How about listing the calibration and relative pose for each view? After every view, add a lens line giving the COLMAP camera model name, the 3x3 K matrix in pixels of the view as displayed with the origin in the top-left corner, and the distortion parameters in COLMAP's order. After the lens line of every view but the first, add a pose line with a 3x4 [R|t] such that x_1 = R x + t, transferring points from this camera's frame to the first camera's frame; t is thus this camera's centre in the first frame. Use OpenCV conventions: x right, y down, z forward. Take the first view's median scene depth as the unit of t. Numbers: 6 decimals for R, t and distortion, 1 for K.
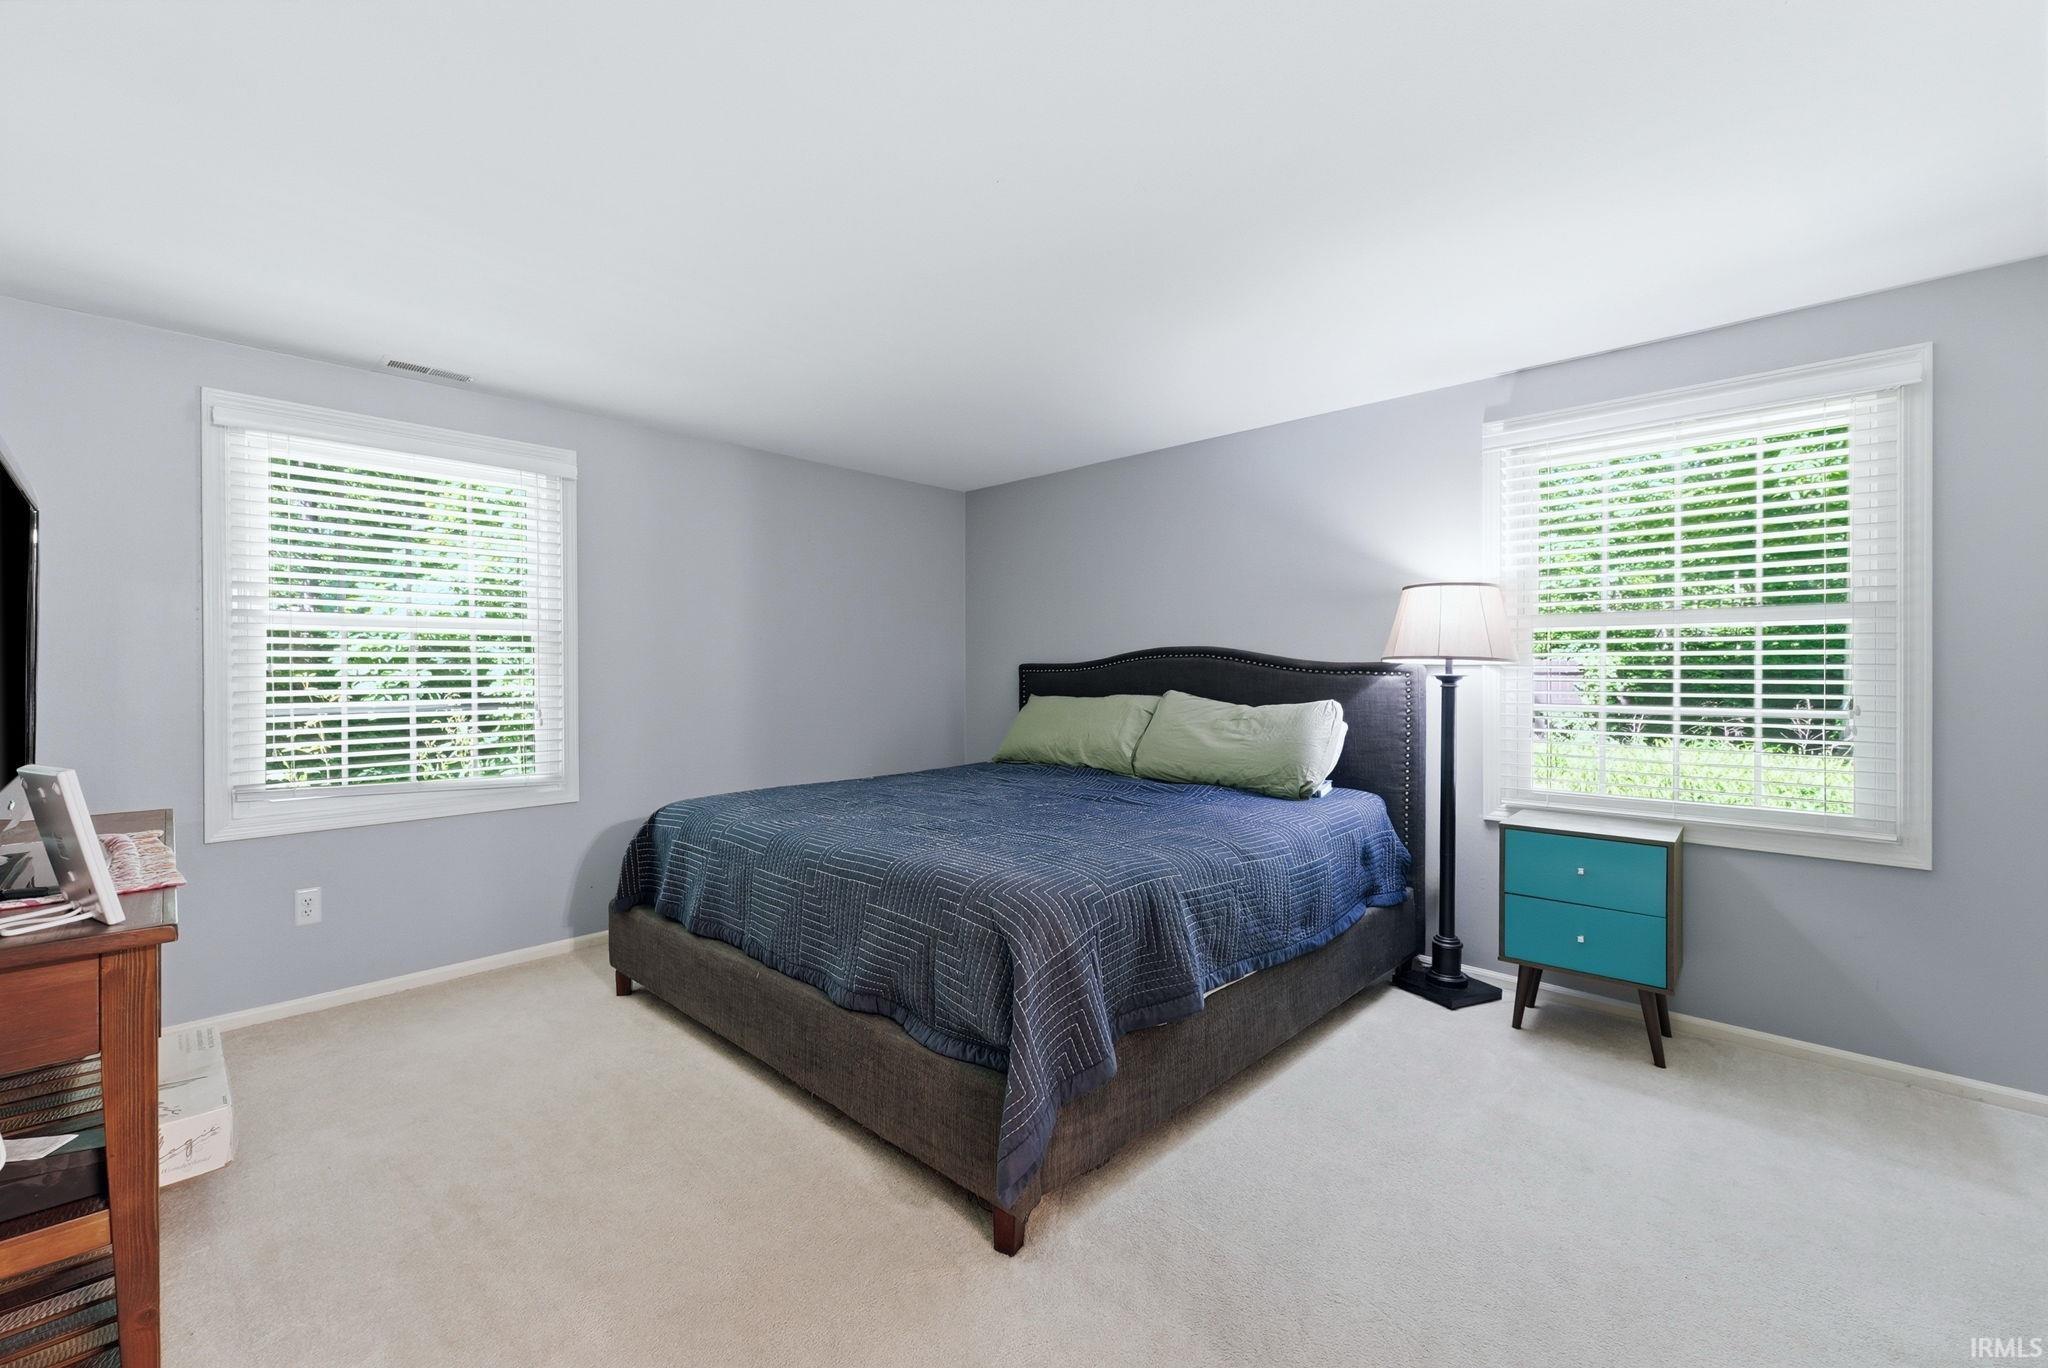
lens RADIAL K [[842.8, 0, 1014.9], [0, 842.8, 674.9], [0, 0, 1]] dist [-0.001908, -0.000357]
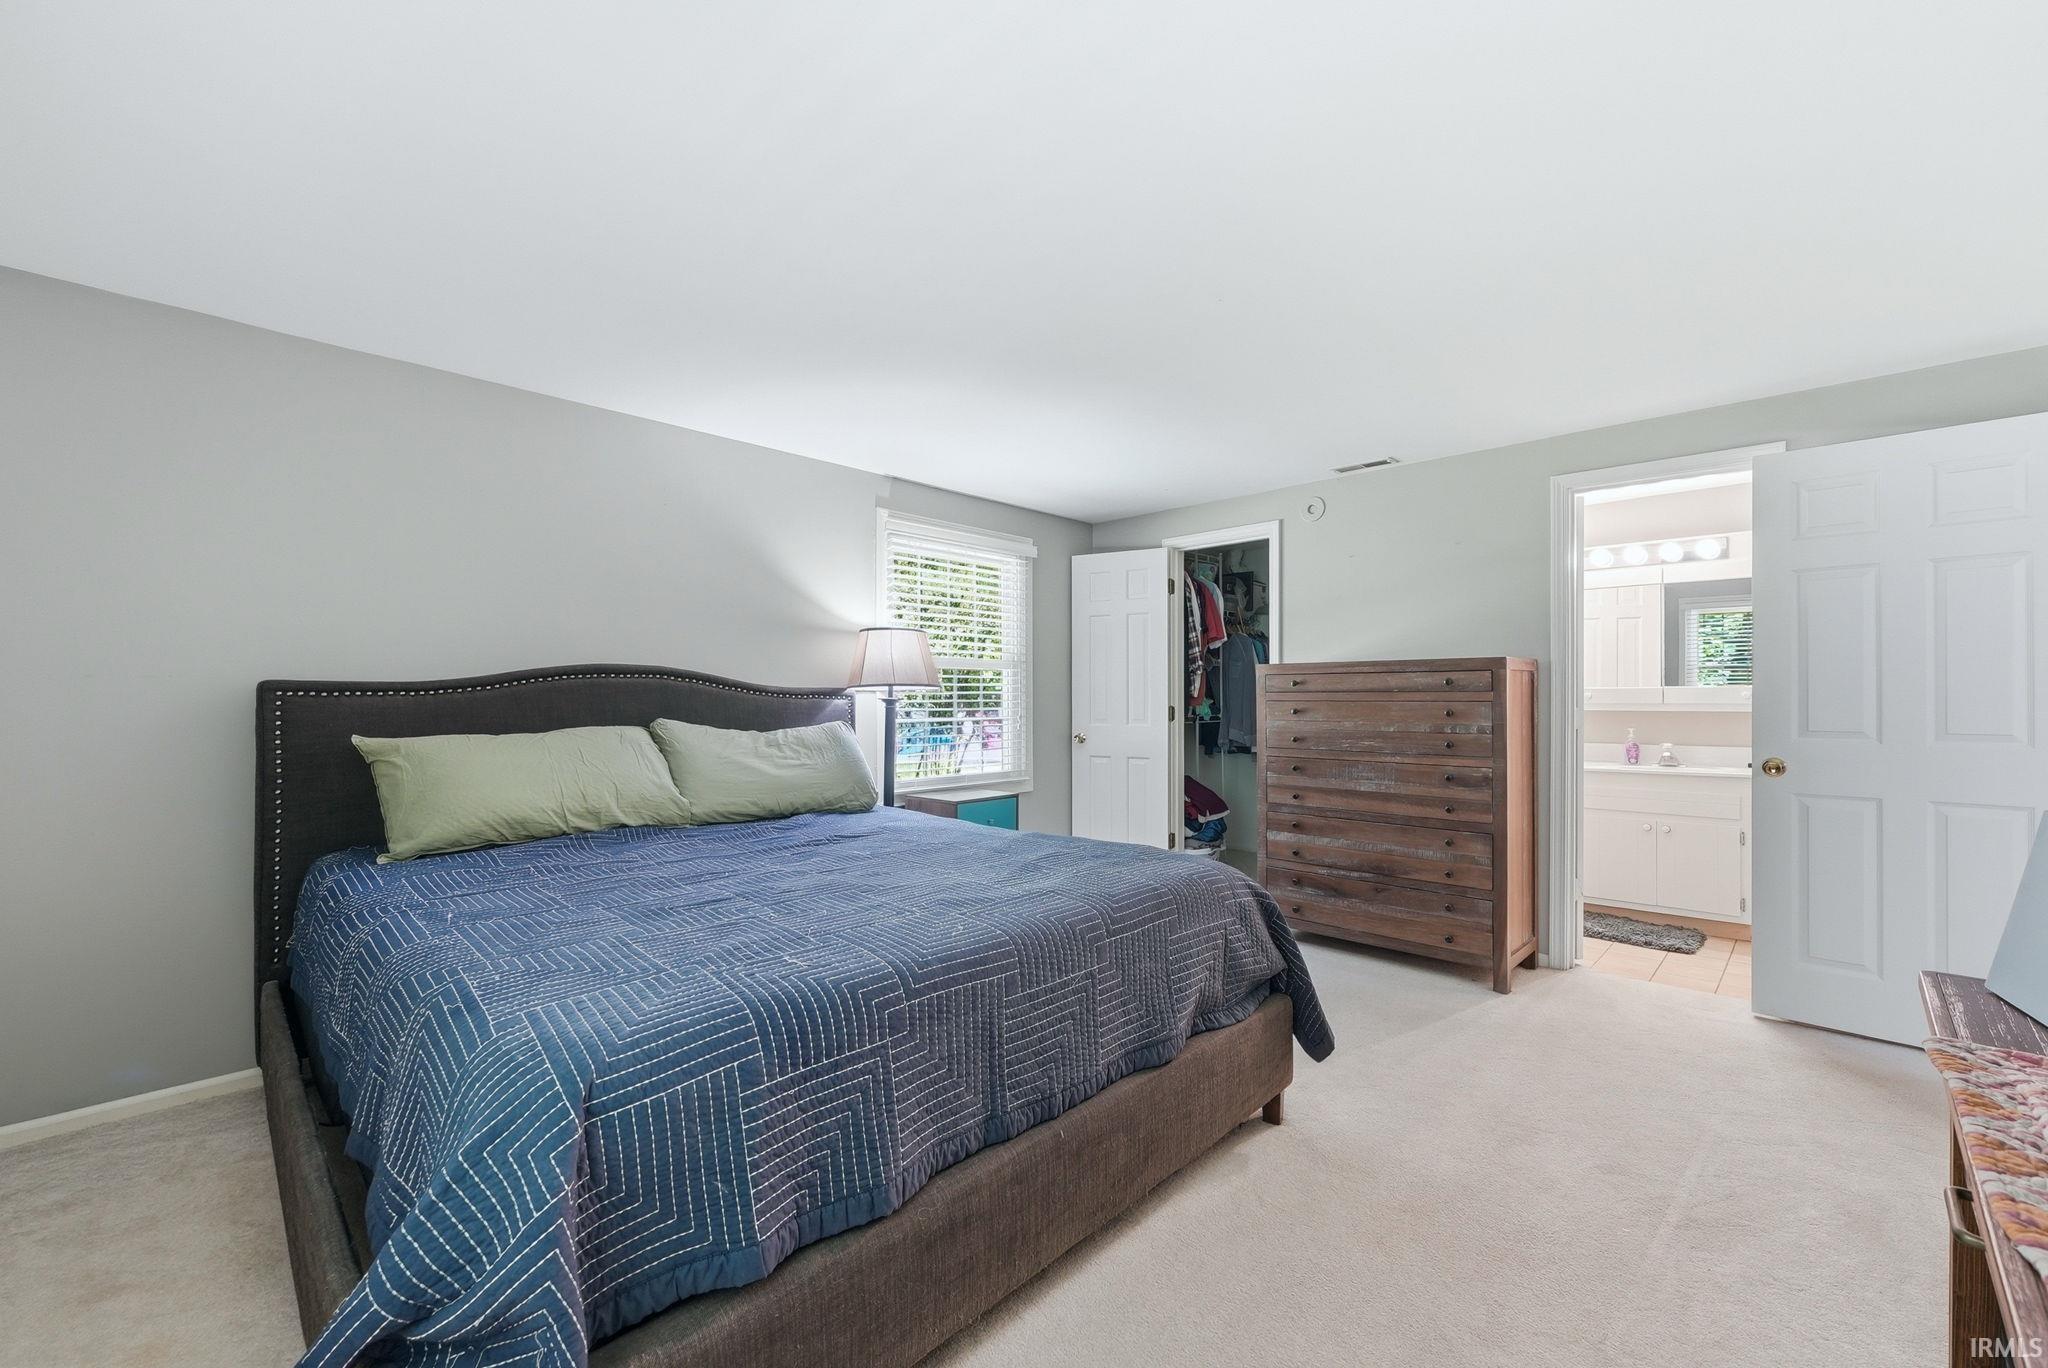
lens RADIAL K [[840.4, 0, 1001.6], [0, 840.4, 699.0], [0, 0, 1]] dist [-0.000955, -0.000116]
pose [[0.010666, -0.005098, 0.999930, -0.775131], [0.005231, 0.999974, 0.005043, -0.004427], [-0.999929, 0.005176, 0.010693, 0.809835]]
